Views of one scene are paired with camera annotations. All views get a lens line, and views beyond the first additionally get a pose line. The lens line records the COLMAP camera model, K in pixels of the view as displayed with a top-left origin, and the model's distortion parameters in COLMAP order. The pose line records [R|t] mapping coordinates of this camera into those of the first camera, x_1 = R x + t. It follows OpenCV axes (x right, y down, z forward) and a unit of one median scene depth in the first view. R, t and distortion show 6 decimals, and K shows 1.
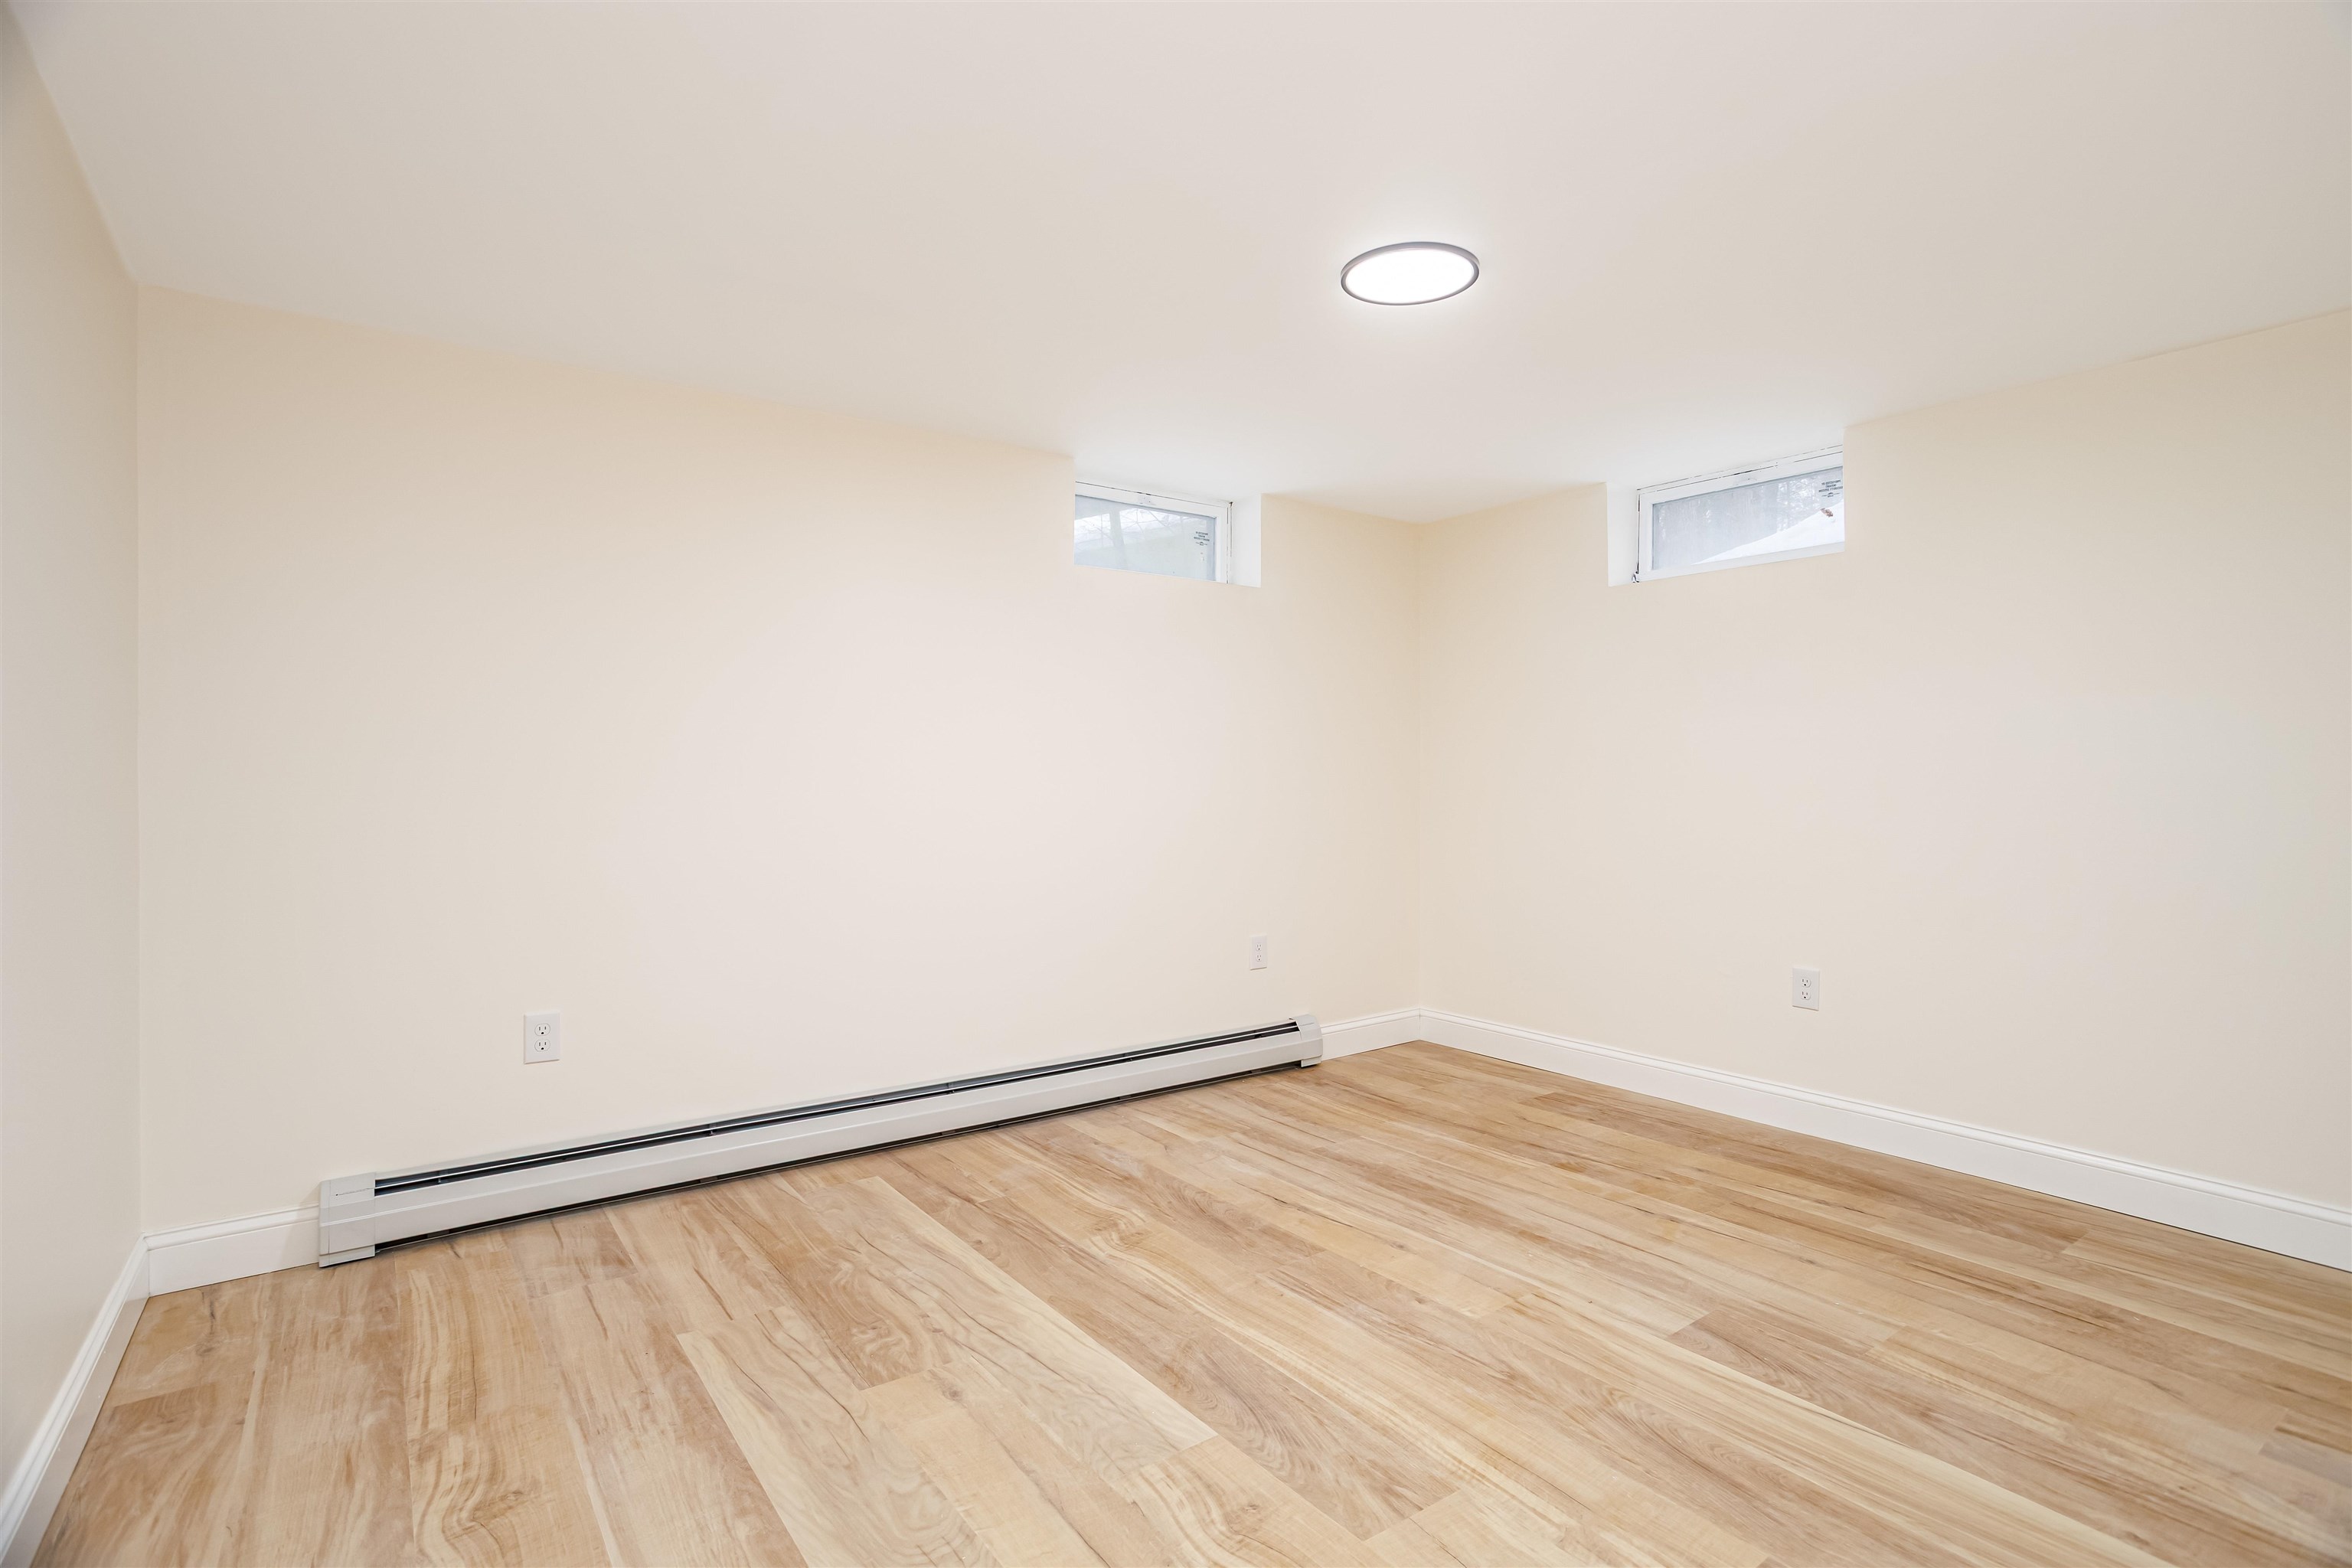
lens RADIAL K [[1139.3, 0, 1178.4], [0, 1139.3, 766.4], [0, 0, 1]] dist [-0.050596, 0.027938]
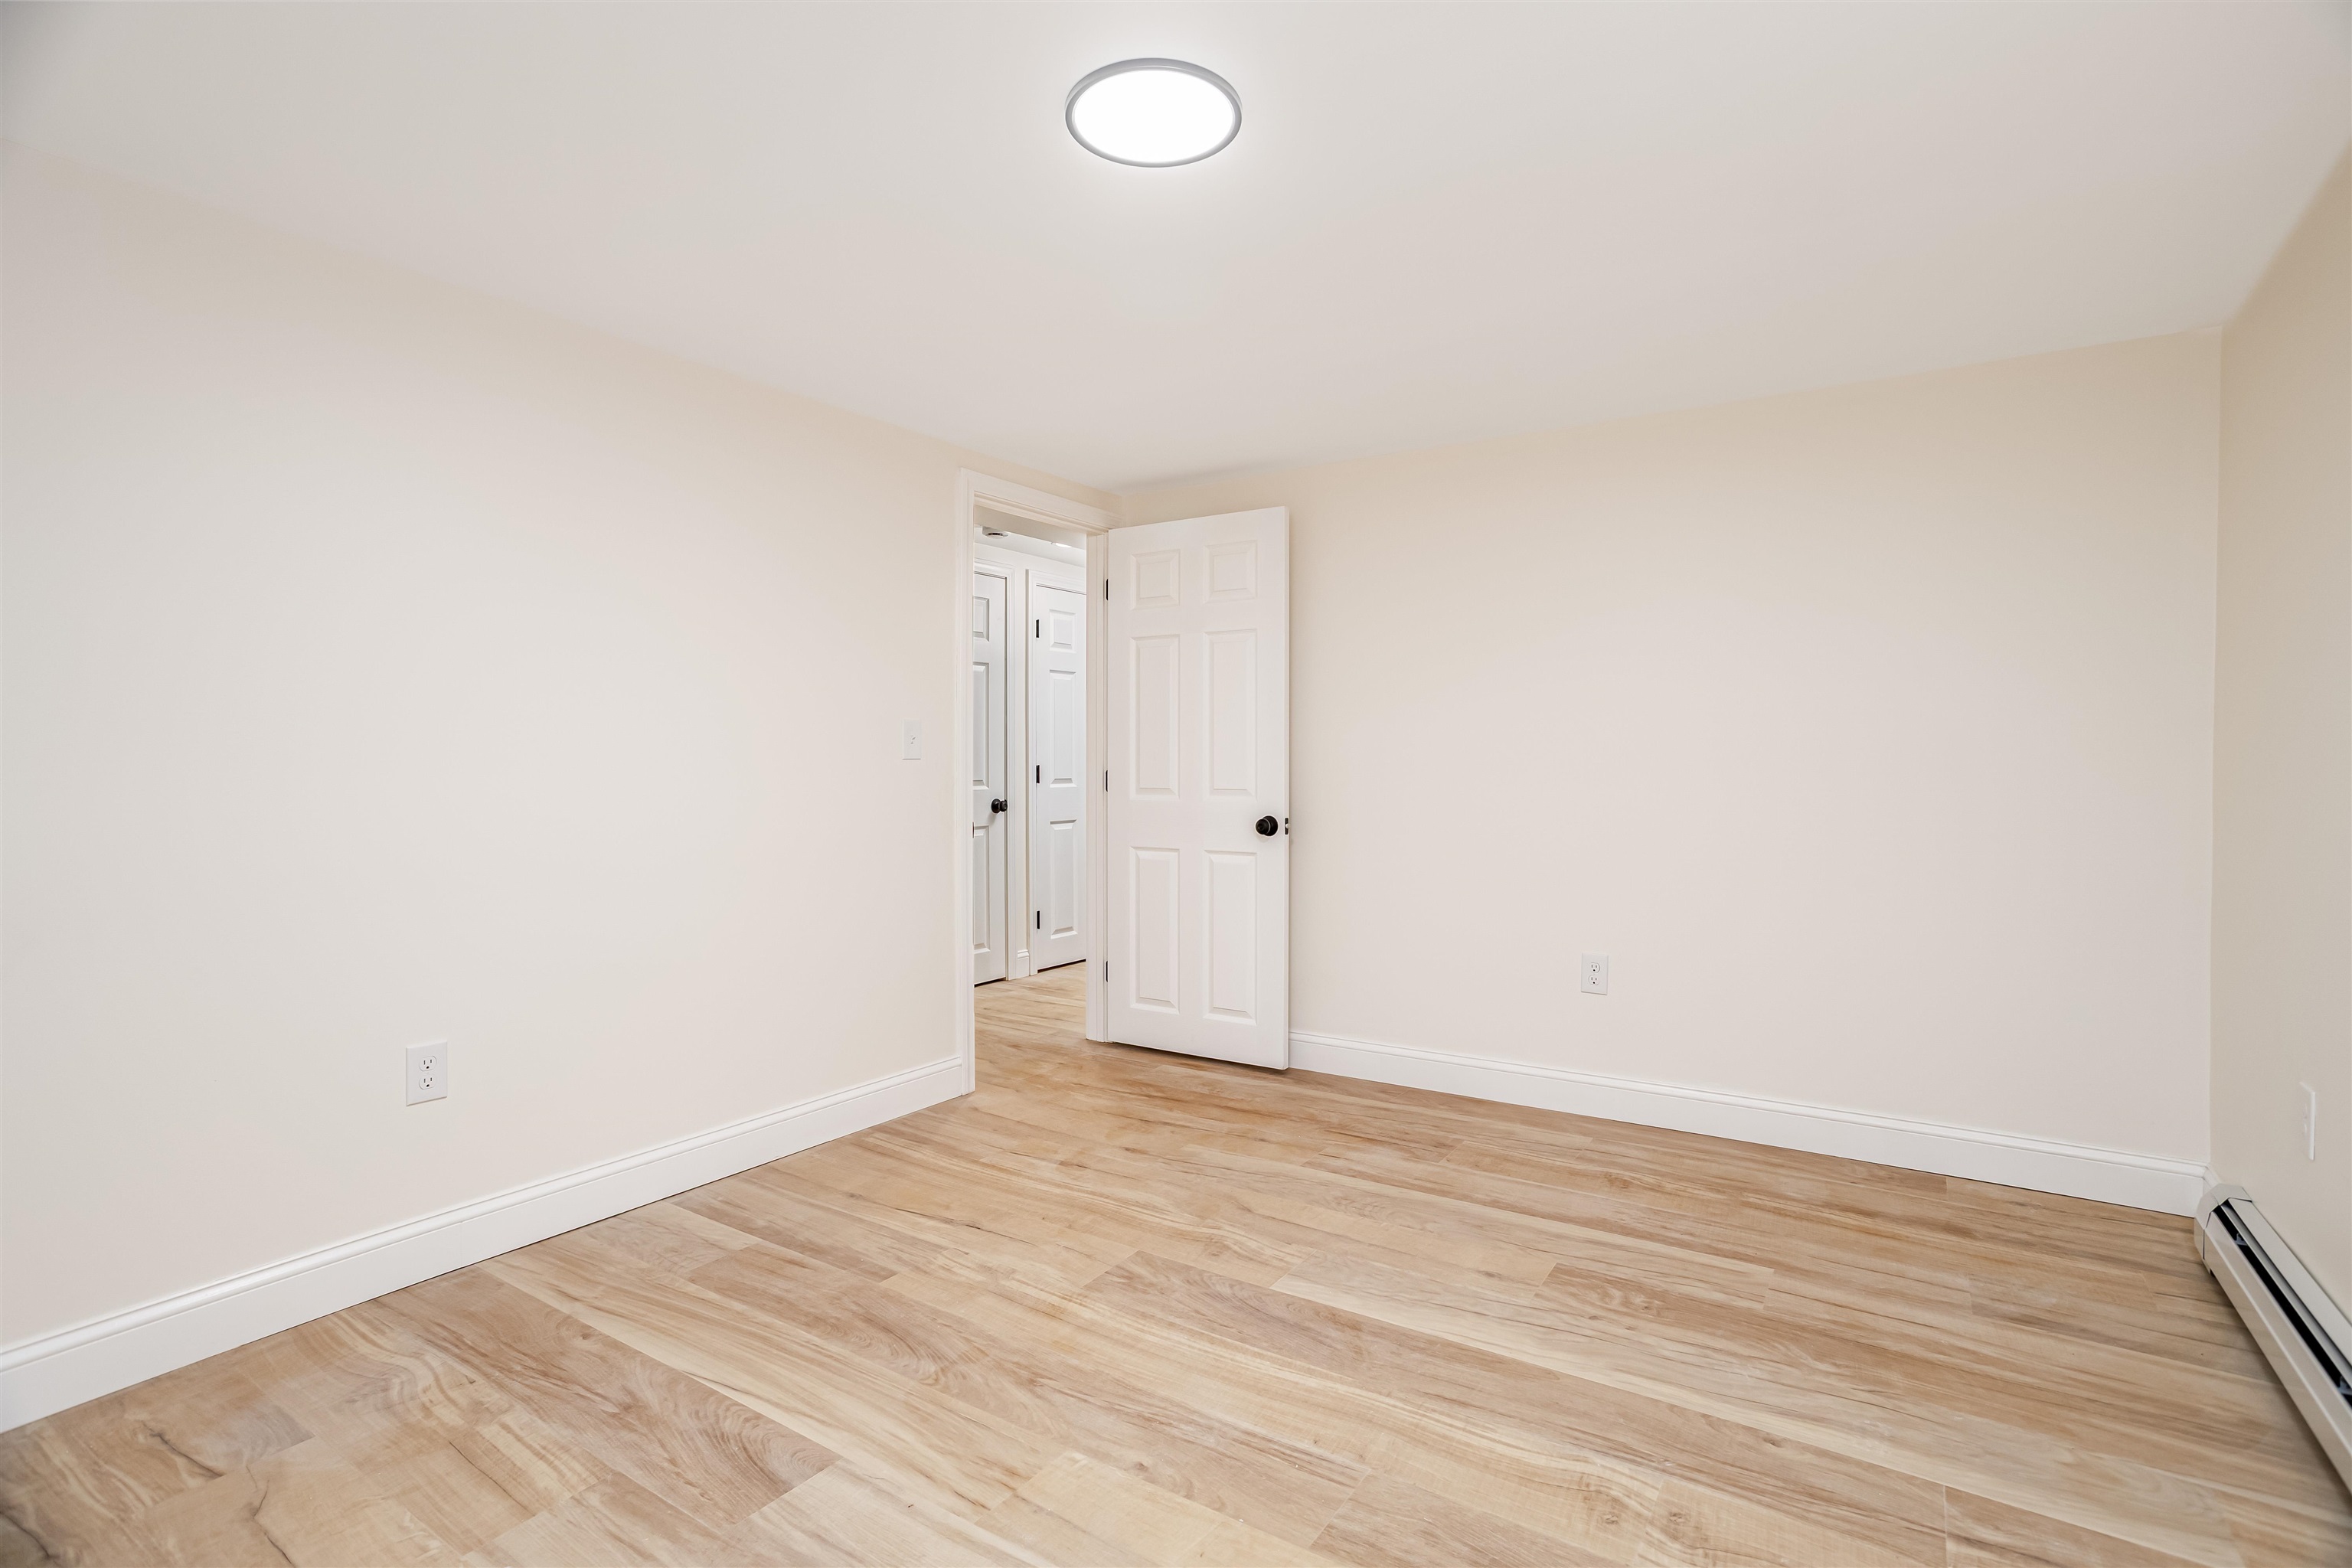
lens RADIAL K [[1139.3, 0, 1178.4], [0, 1139.3, 766.4], [0, 0, 1]] dist [-0.050596, 0.027938]
pose [[-0.939542, 0.004237, -0.342408, 0.511504], [0.003434, 0.999990, 0.002952, 0.008891], [0.342417, 0.001597, -0.939547, 1.965759]]
